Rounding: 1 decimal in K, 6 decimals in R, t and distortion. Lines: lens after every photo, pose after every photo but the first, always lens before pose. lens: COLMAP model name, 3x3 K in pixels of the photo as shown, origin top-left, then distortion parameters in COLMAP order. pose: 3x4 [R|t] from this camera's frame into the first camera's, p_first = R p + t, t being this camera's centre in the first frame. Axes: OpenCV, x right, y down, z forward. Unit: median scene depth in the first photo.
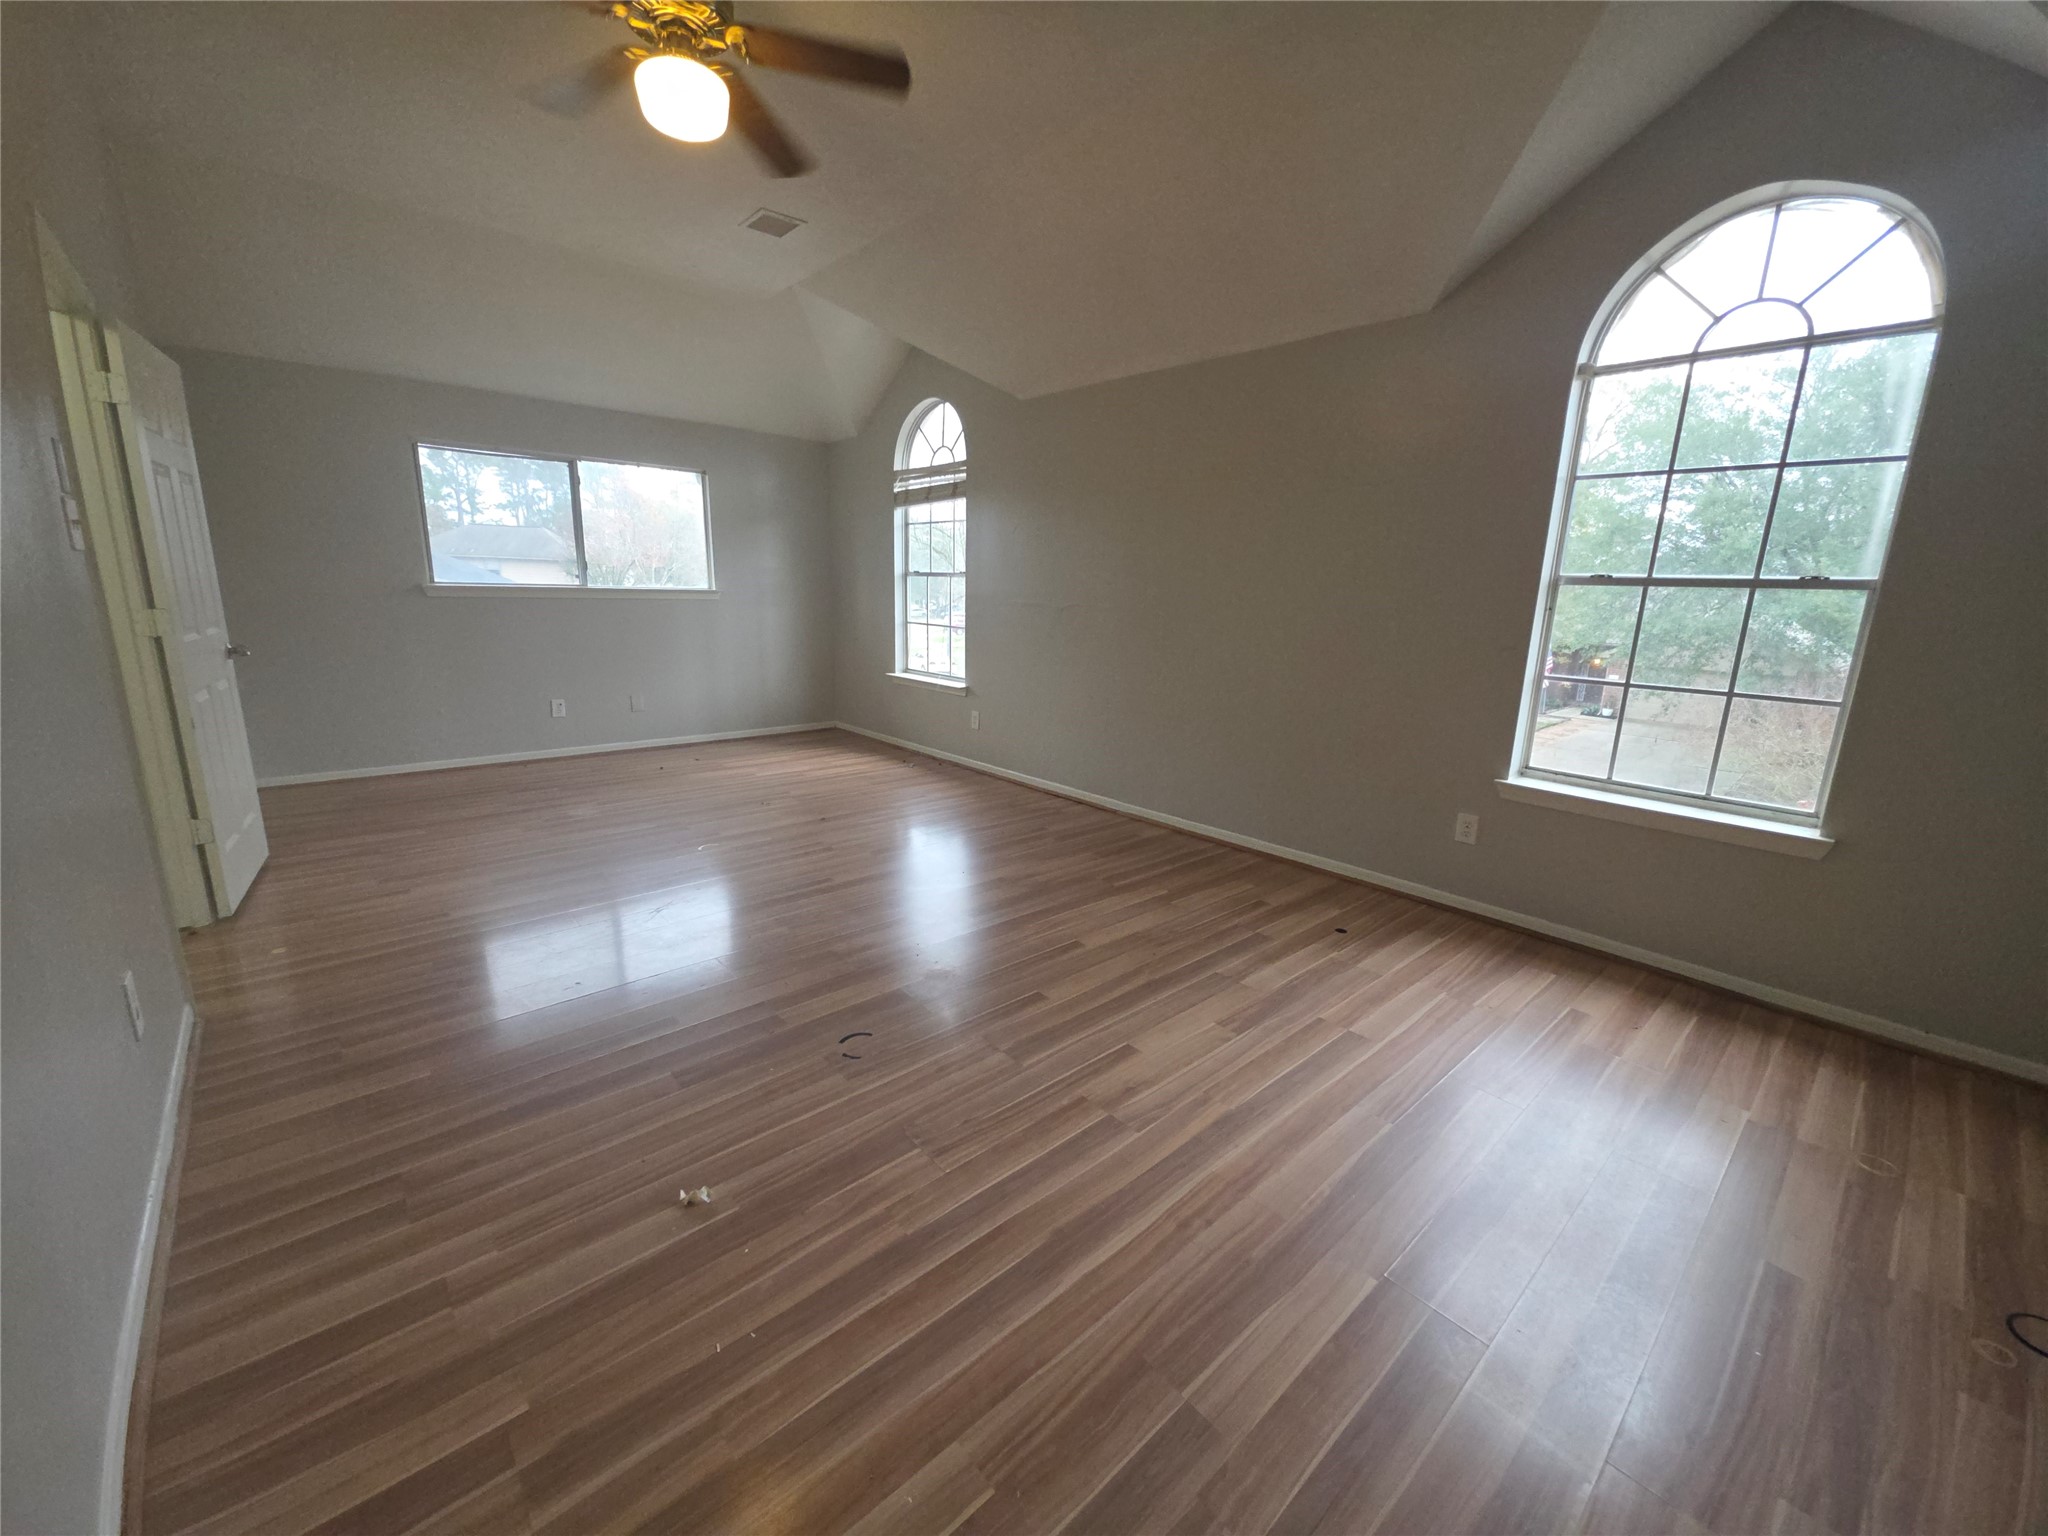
lens RADIAL K [[815.6, 0, 1019.1], [0, 815.6, 759.4], [0, 0, 1]] dist [0.008581, -0.005017]
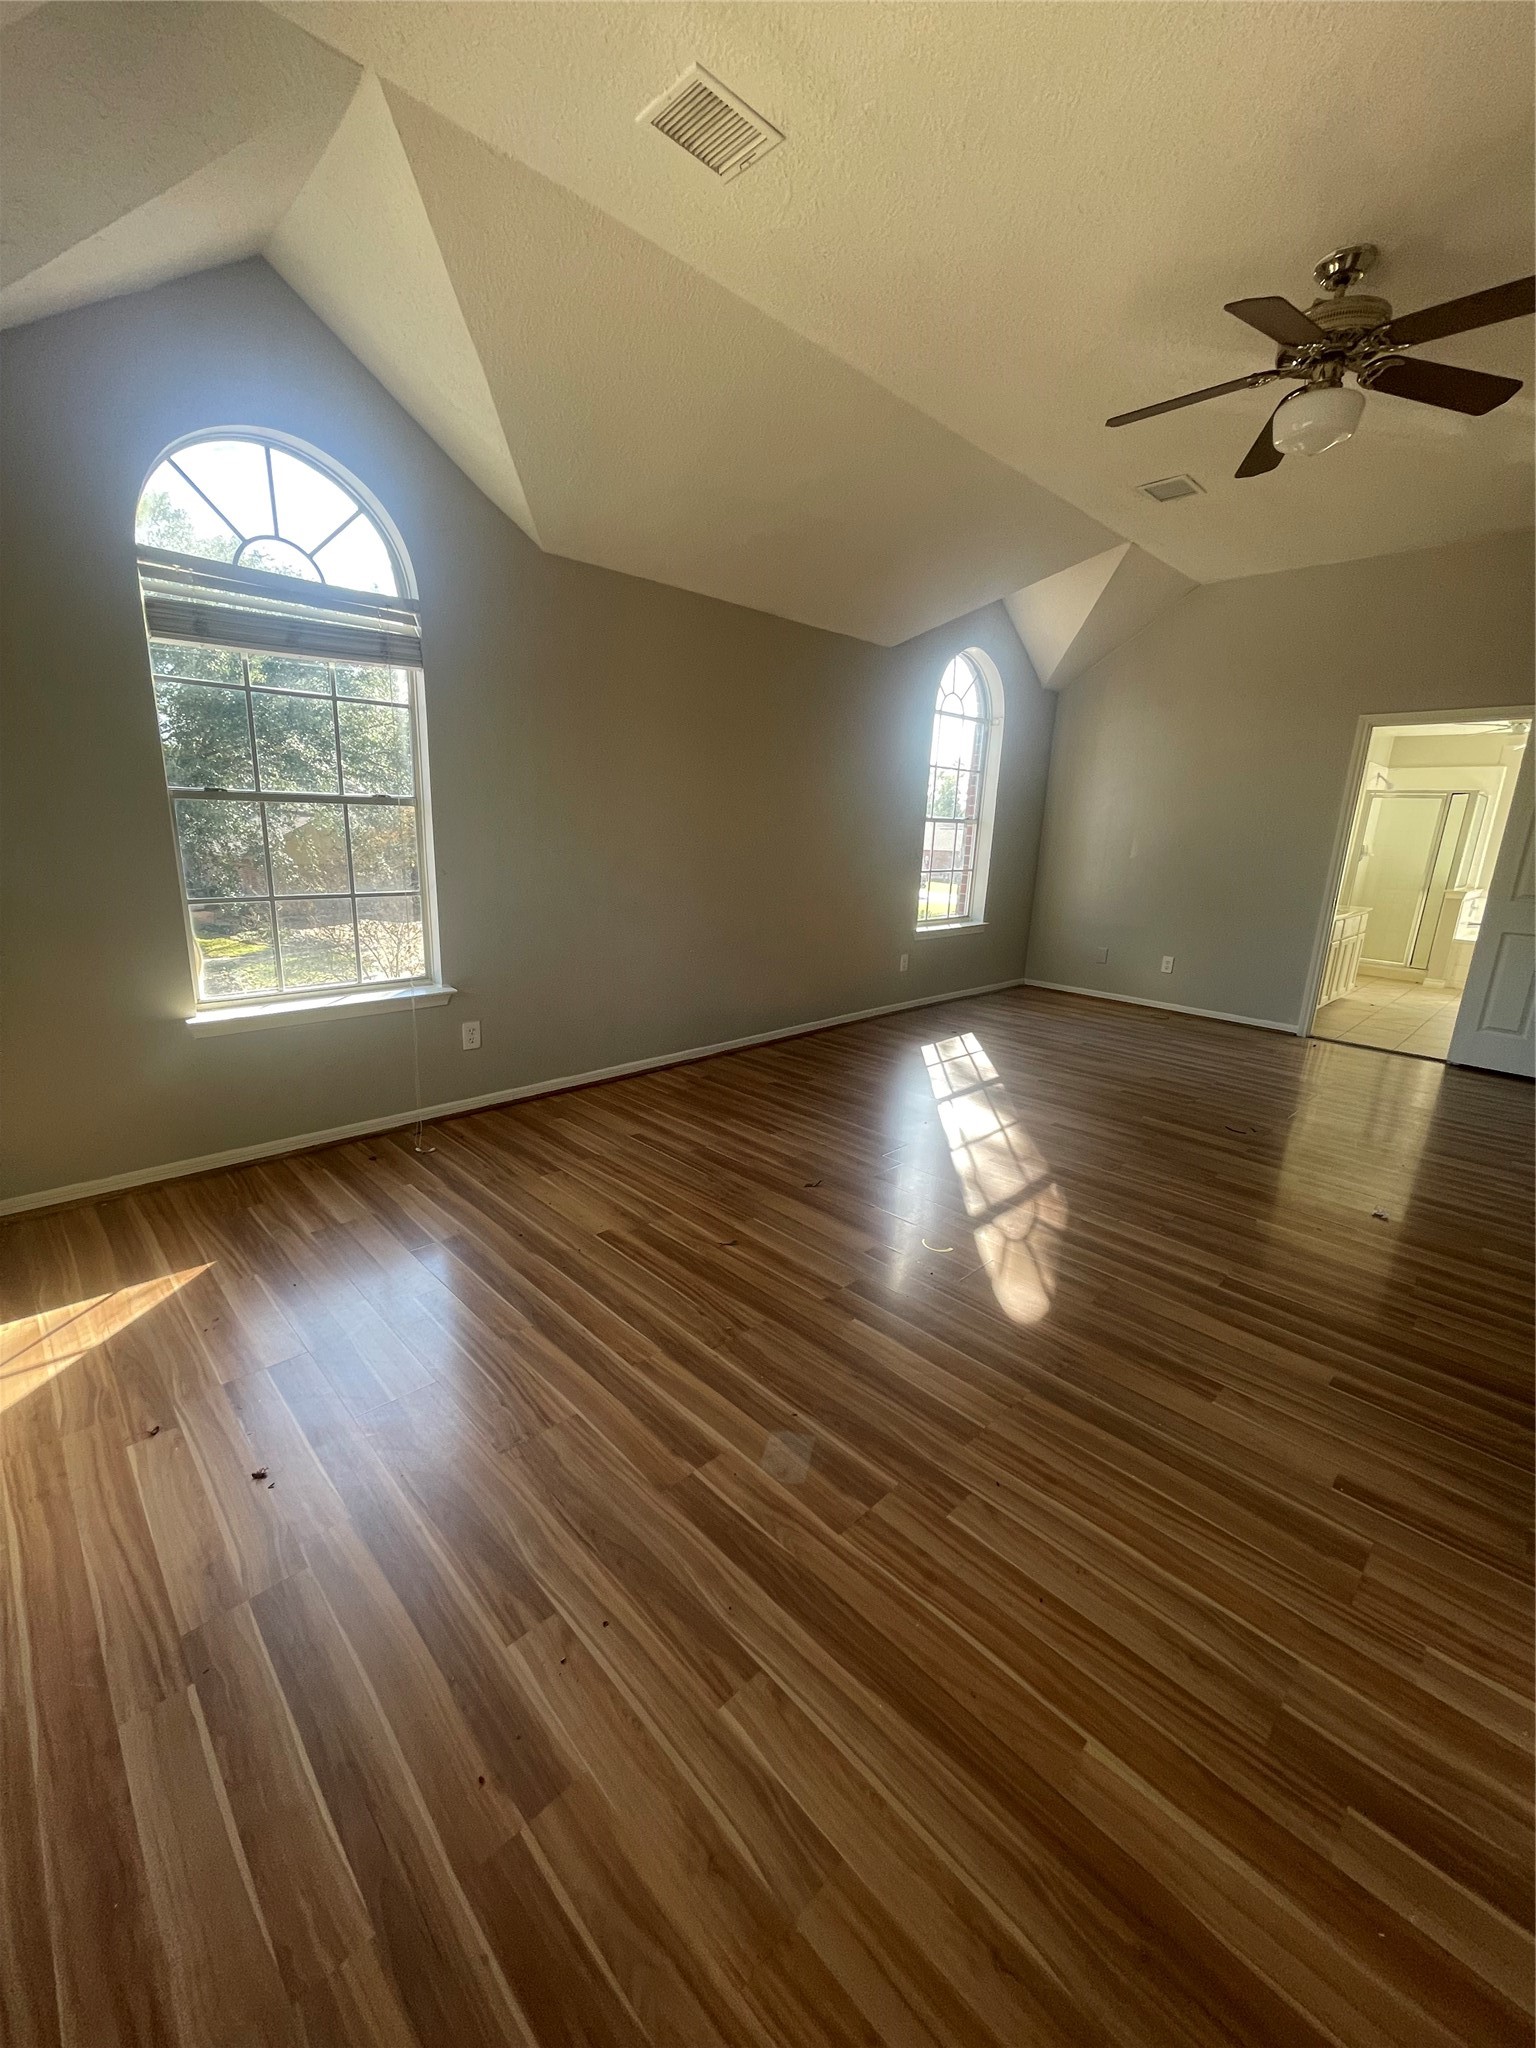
lens RADIAL K [[832.0, 0, 768.0], [0, 832.0, 1027.6], [0, 0, 1]] dist [-0.007047, 0.002930]
pose [[-0.062190, -0.272376, 0.960179, -1.691073], [0.173444, 0.944454, 0.279149, -0.476471], [-0.982878, 0.183898, -0.011494, 1.912427]]
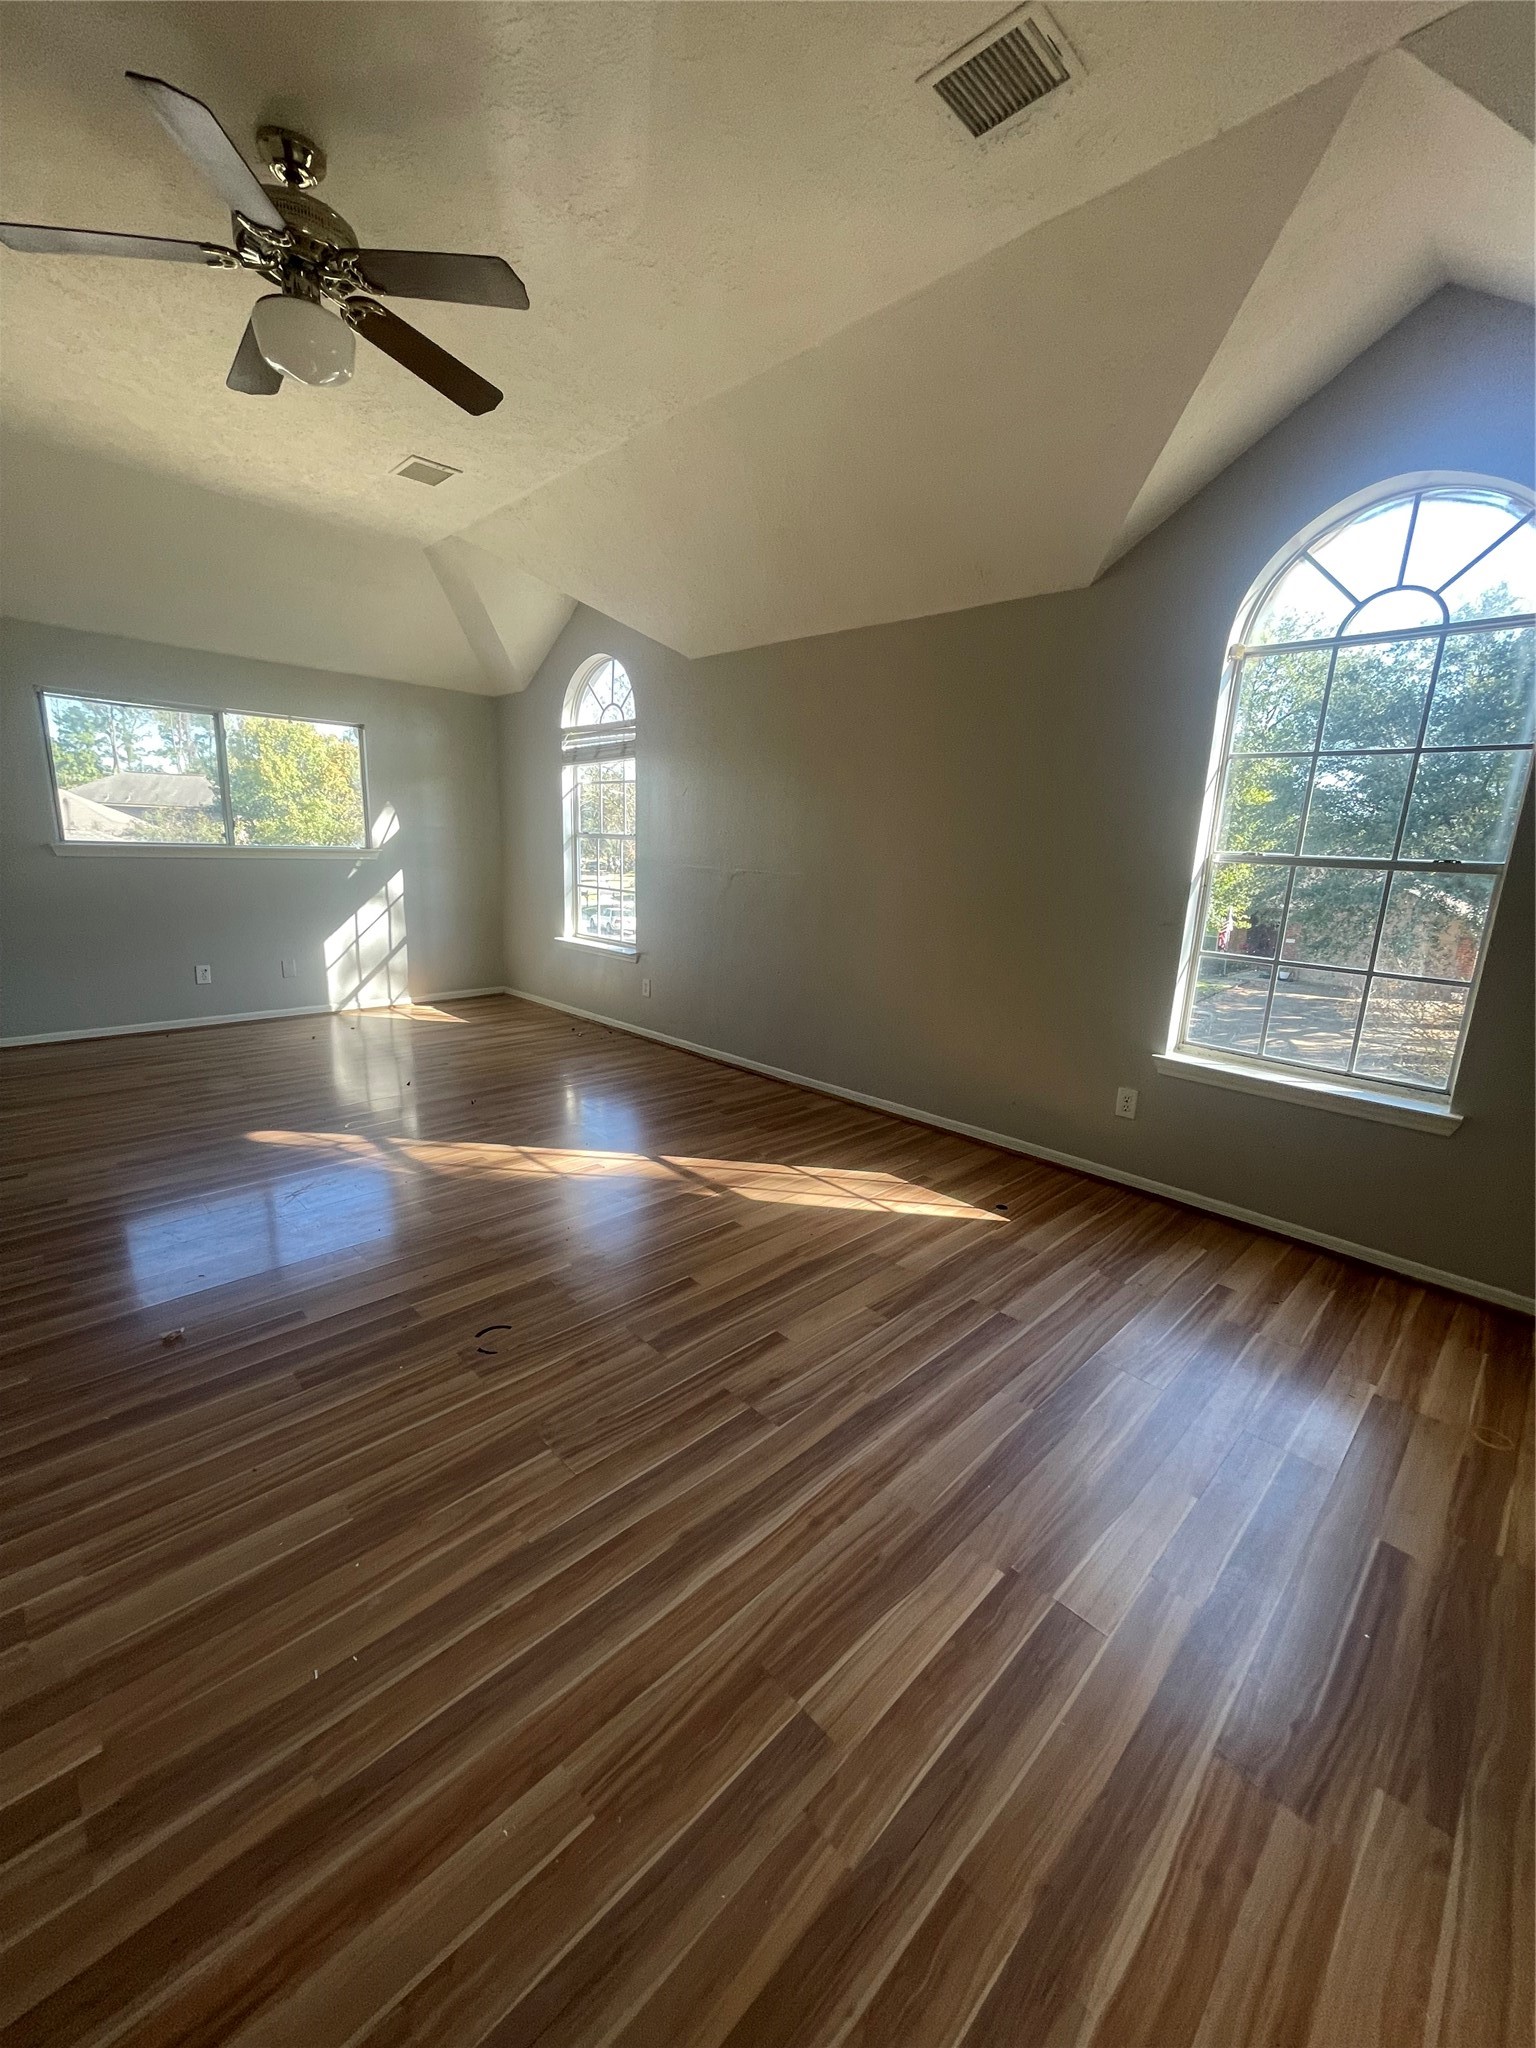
lens RADIAL K [[832.0, 0, 754.2], [0, 832.0, 1026.6], [0, 0, 1]] dist [-0.007047, 0.002930]
pose [[0.998548, 0.000110, 0.053862, 0.052788], [-0.000596, 0.999959, 0.009018, -0.025953], [-0.053858, -0.009037, 0.998508, 0.009244]]
